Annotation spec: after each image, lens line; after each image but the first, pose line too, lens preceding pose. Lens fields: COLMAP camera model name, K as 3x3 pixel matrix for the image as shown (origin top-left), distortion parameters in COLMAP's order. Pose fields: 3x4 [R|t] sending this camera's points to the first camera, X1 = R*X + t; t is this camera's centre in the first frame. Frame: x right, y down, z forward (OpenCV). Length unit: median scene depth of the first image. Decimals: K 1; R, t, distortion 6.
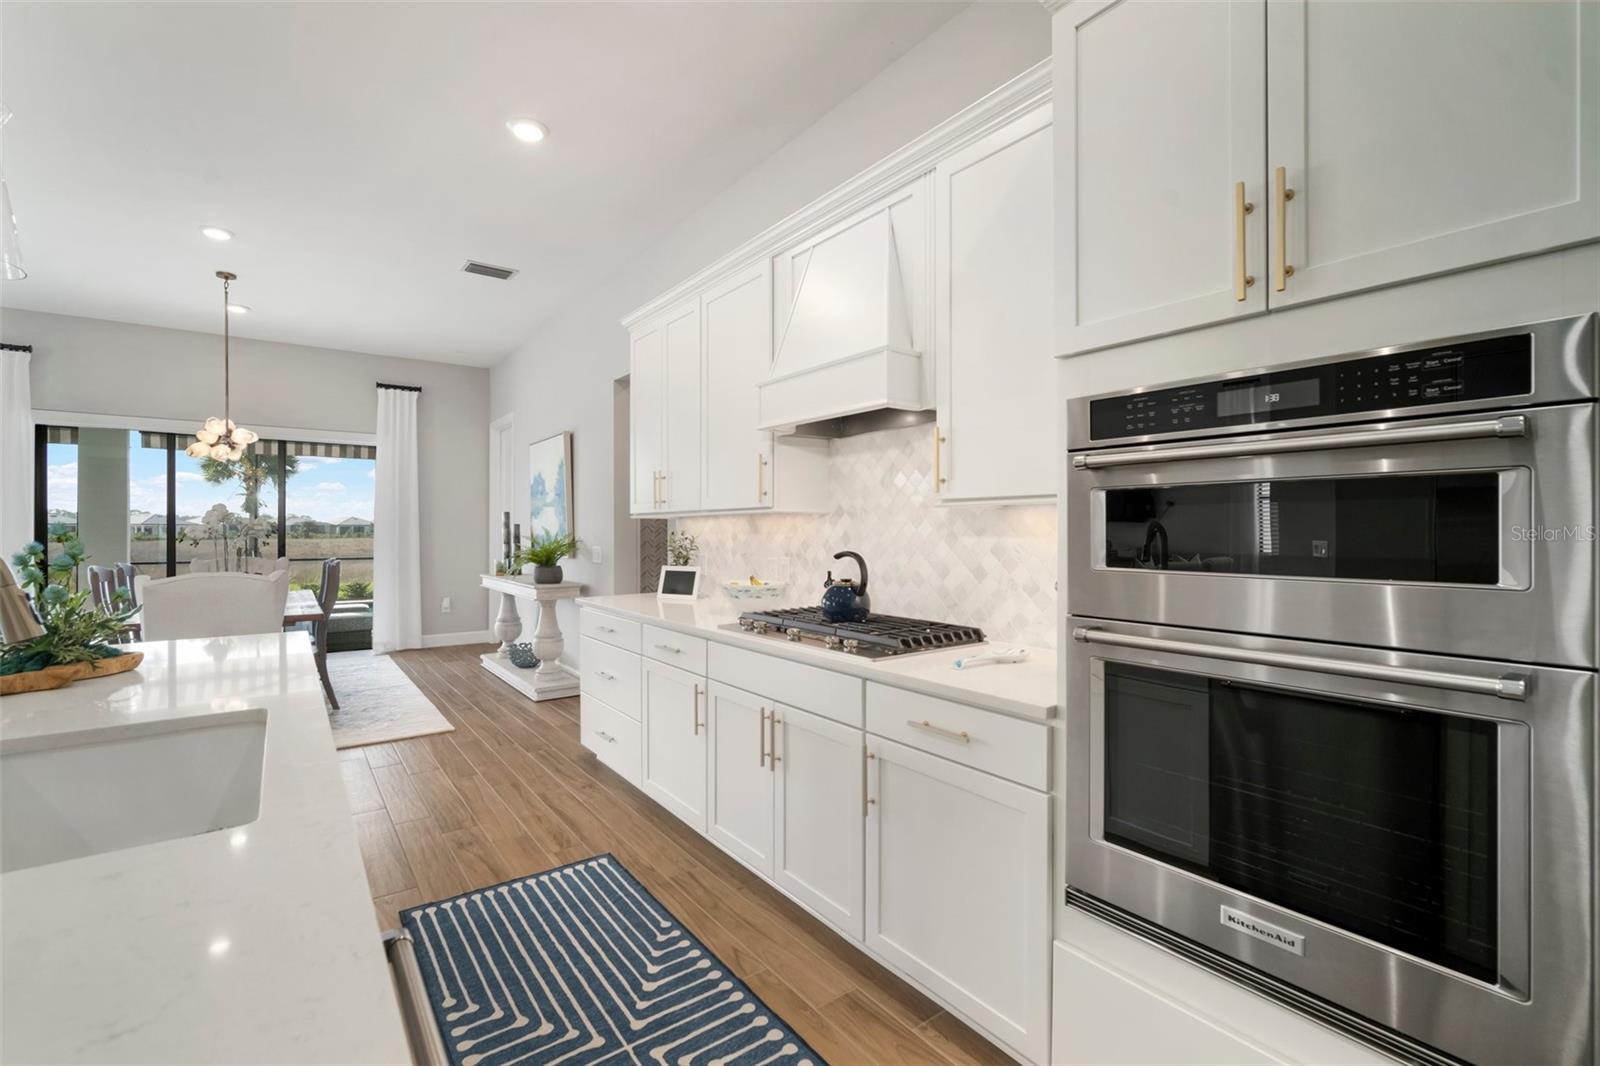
lens RADIAL K [[707.3, 0, 803.9], [0, 707.3, 527.8], [0, 0, 1]] dist [-0.009661, 0.001128]
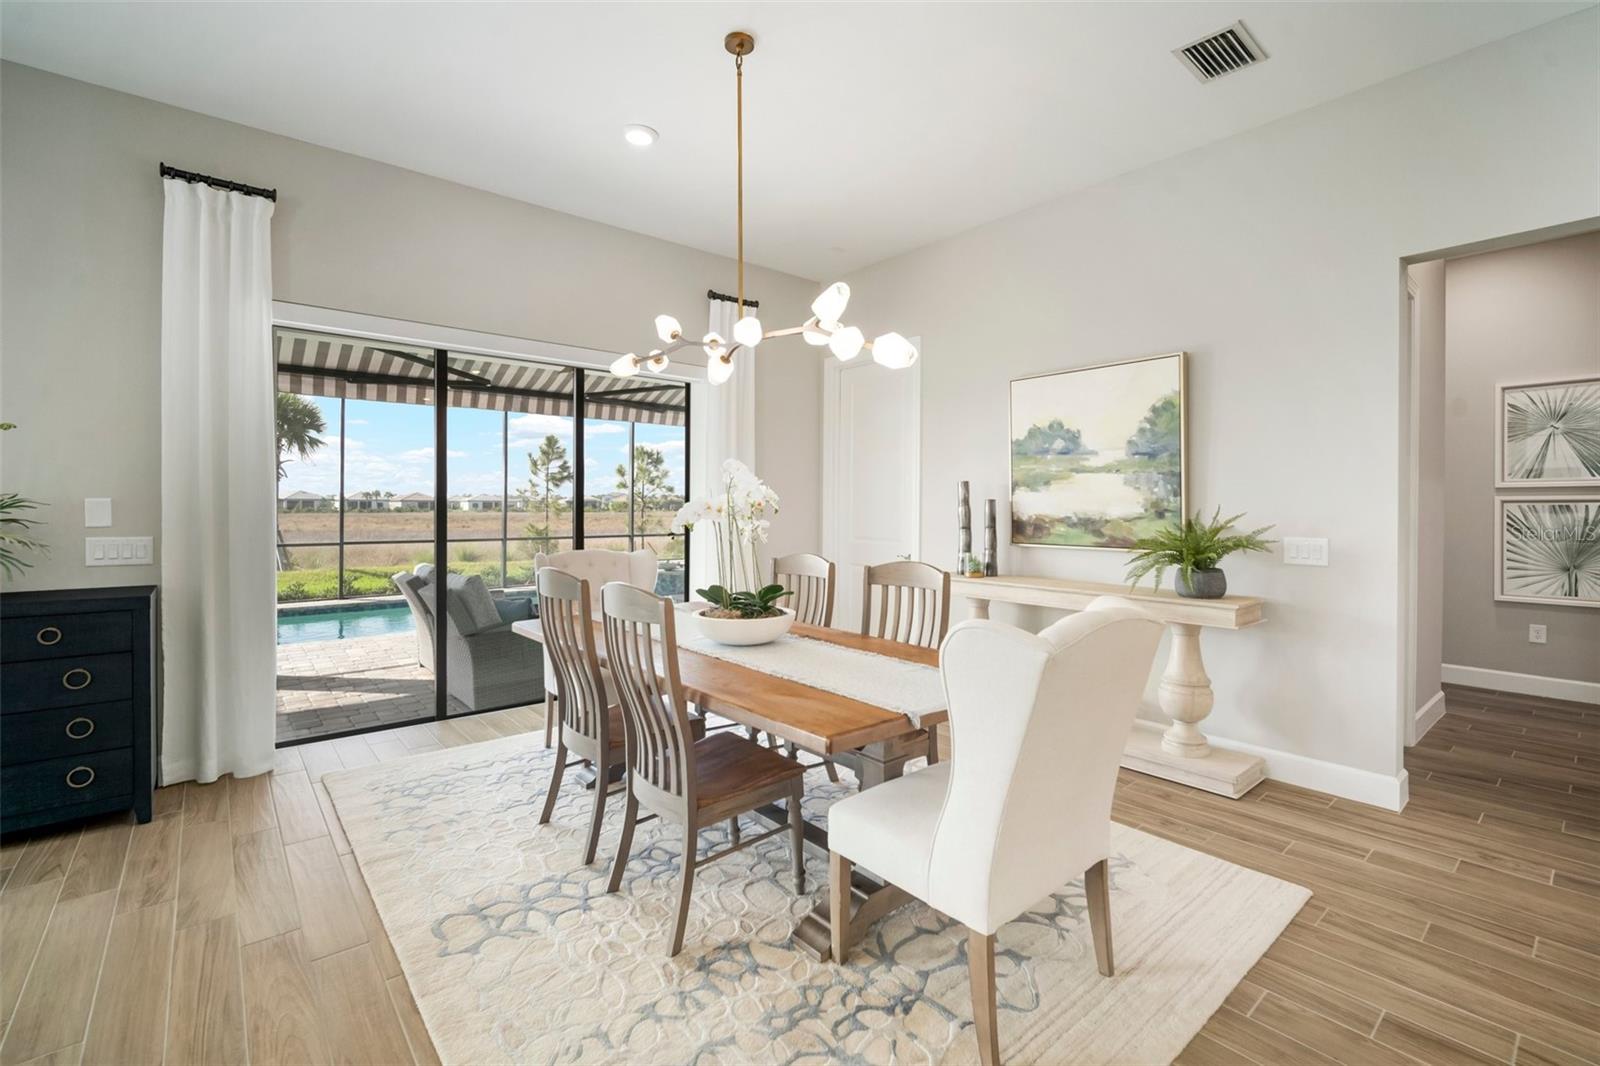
lens RADIAL K [[709.3, 0, 797.5], [0, 709.3, 499.9], [0, 0, 1]] dist [-0.008978, 0.000229]
pose [[0.998374, 0.005169, 0.056772, -1.232593], [-0.004819, 0.999969, -0.006290, 0.000198], [-0.056802, 0.006006, 0.998367, 0.686889]]
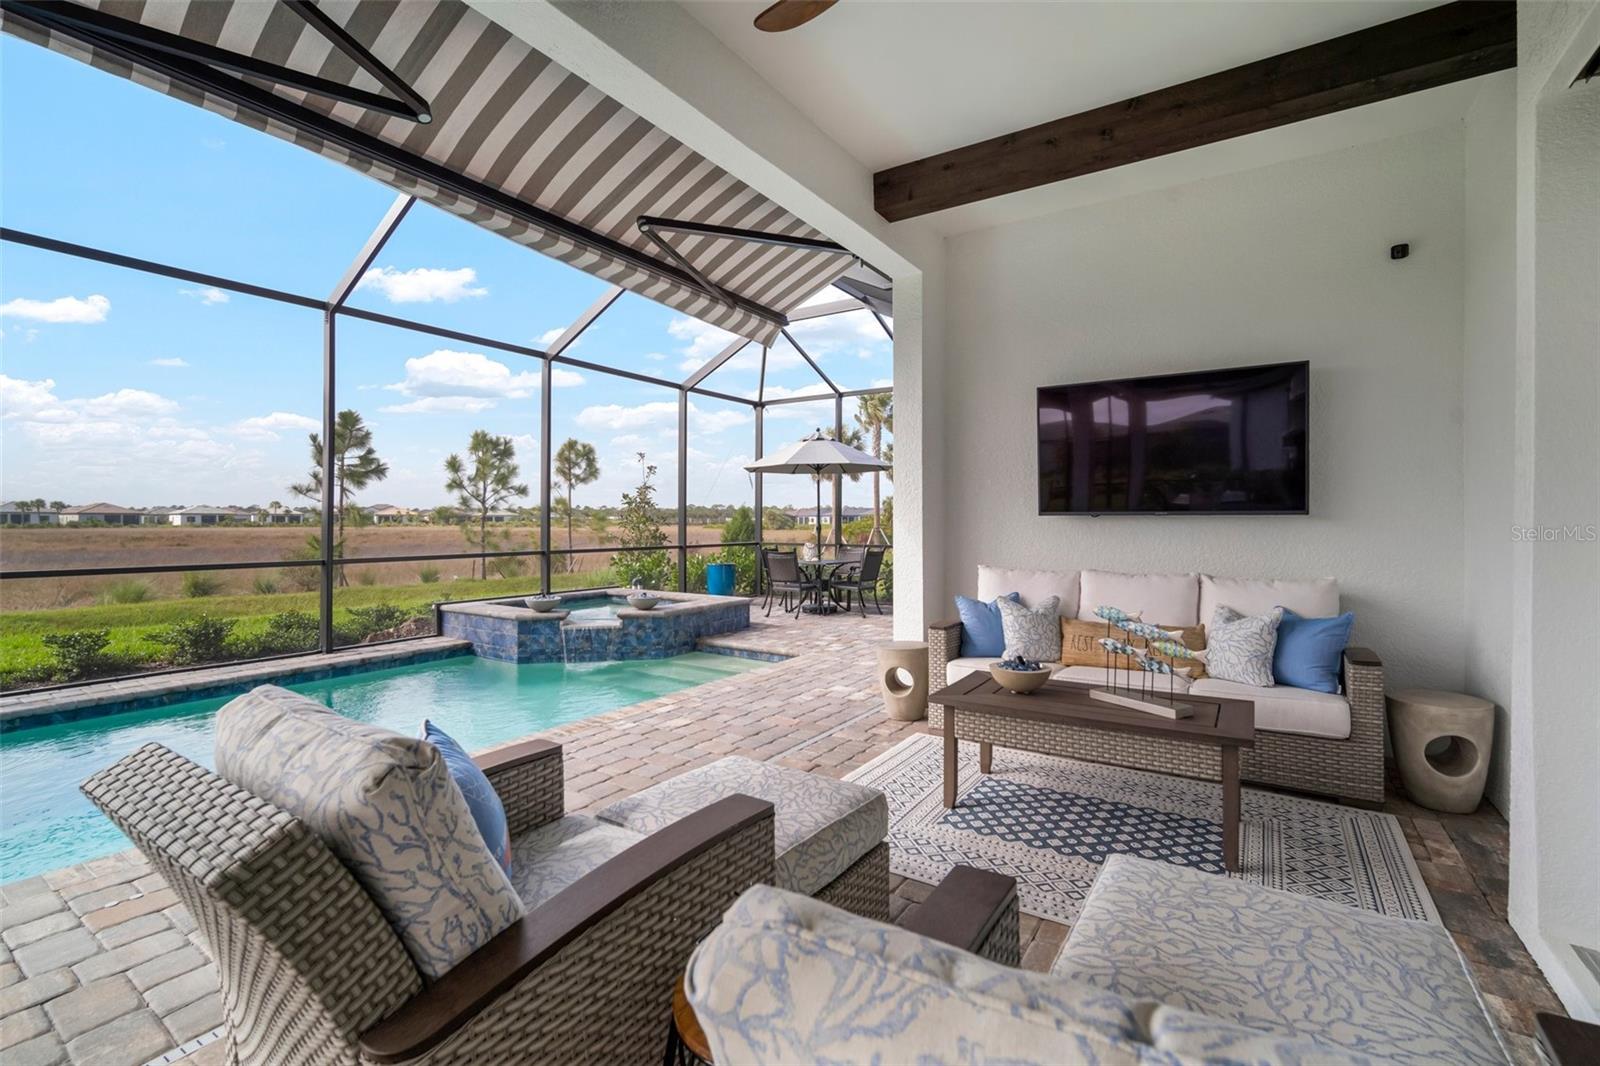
lens RADIAL K [[705.9, 0, 807.2], [0, 705.9, 514.8], [0, 0, 1]] dist [-0.009734, -0.000055]
pose [[0.938153, 0.003178, 0.346206, -1.918995], [-0.001854, 0.999990, -0.004154, 0.054063], [-0.346215, 0.003255, 0.938149, 2.054768]]
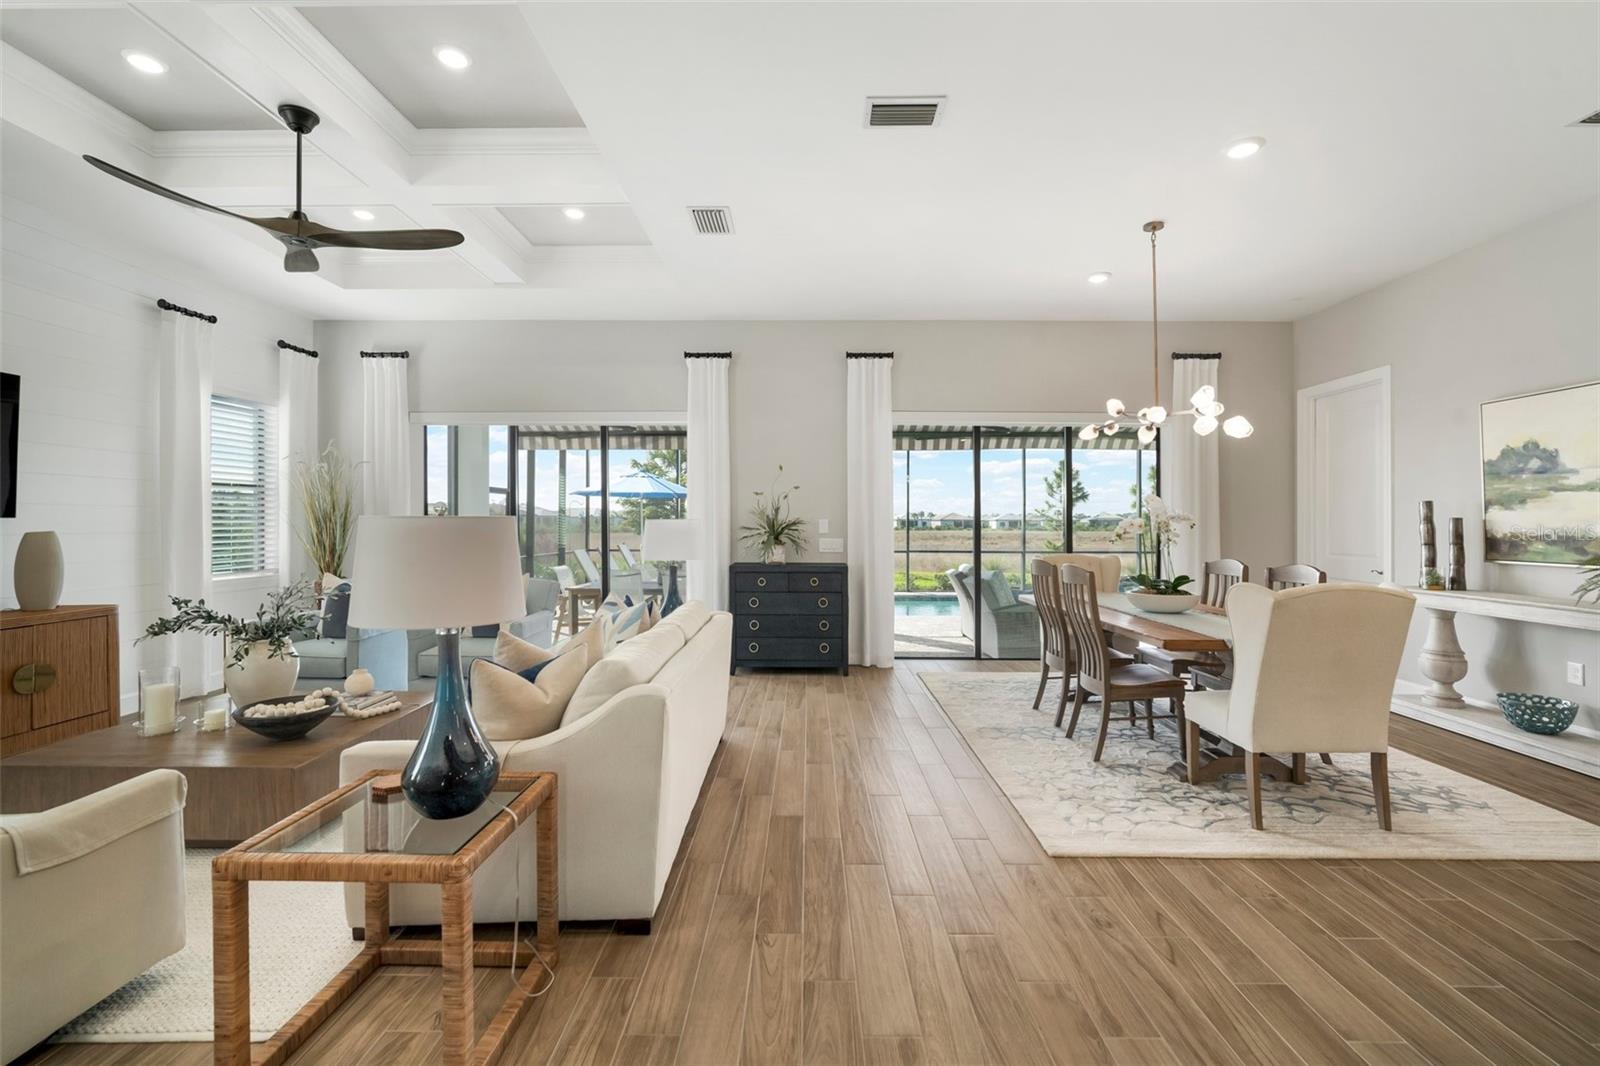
lens RADIAL K [[709.1, 0, 798.7], [0, 709.1, 511.9], [0, 0, 1]] dist [0.001291, 0.001098]
pose [[0.795906, -0.004494, -0.605403, -0.985114], [-0.003949, 0.999913, -0.012615, 0.000549], [0.605407, 0.012431, 0.795819, 0.086124]]
